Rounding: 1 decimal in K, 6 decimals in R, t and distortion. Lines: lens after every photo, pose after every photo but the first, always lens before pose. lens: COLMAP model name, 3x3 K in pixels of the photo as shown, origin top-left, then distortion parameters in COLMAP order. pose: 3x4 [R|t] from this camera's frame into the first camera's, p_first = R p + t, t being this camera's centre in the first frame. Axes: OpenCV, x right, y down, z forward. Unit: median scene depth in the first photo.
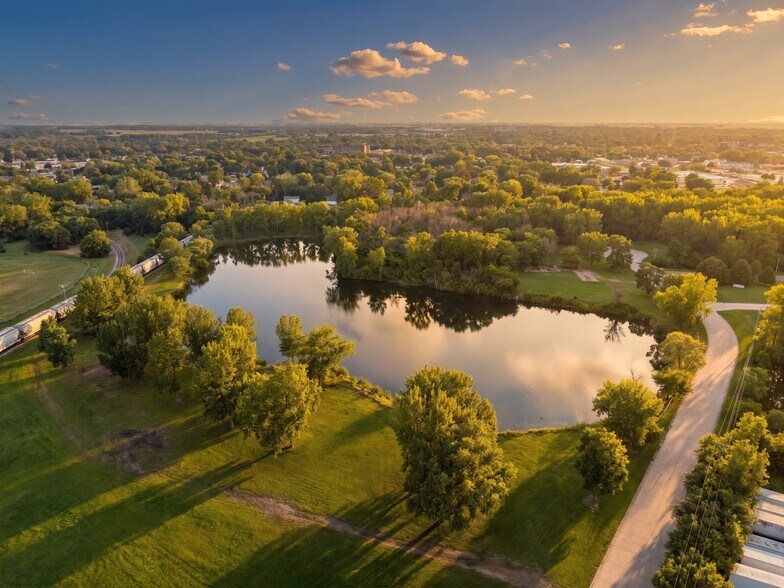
lens RADIAL K [[531.0, 0, 393.4], [0, 531.0, 292.4], [0, 0, 1]] dist [0.001218, -0.004141]
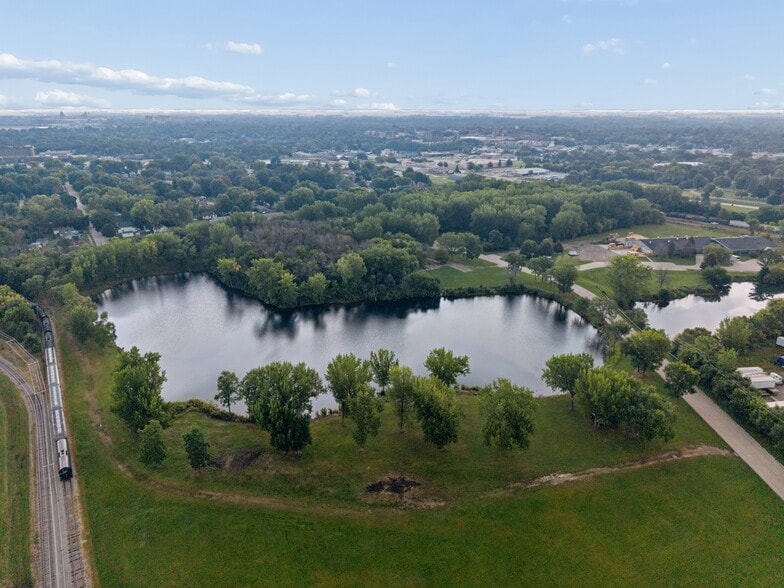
lens RADIAL K [[519.8, 0, 399.3], [0, 519.8, 293.4], [0, 0, 1]] dist [0.005674, -0.006999]
pose [[0.809312, -0.194317, 0.554306, -0.484307], [0.179520, 0.980367, 0.081570, -0.101208], [-0.559274, 0.033493, 0.828306, 0.036016]]
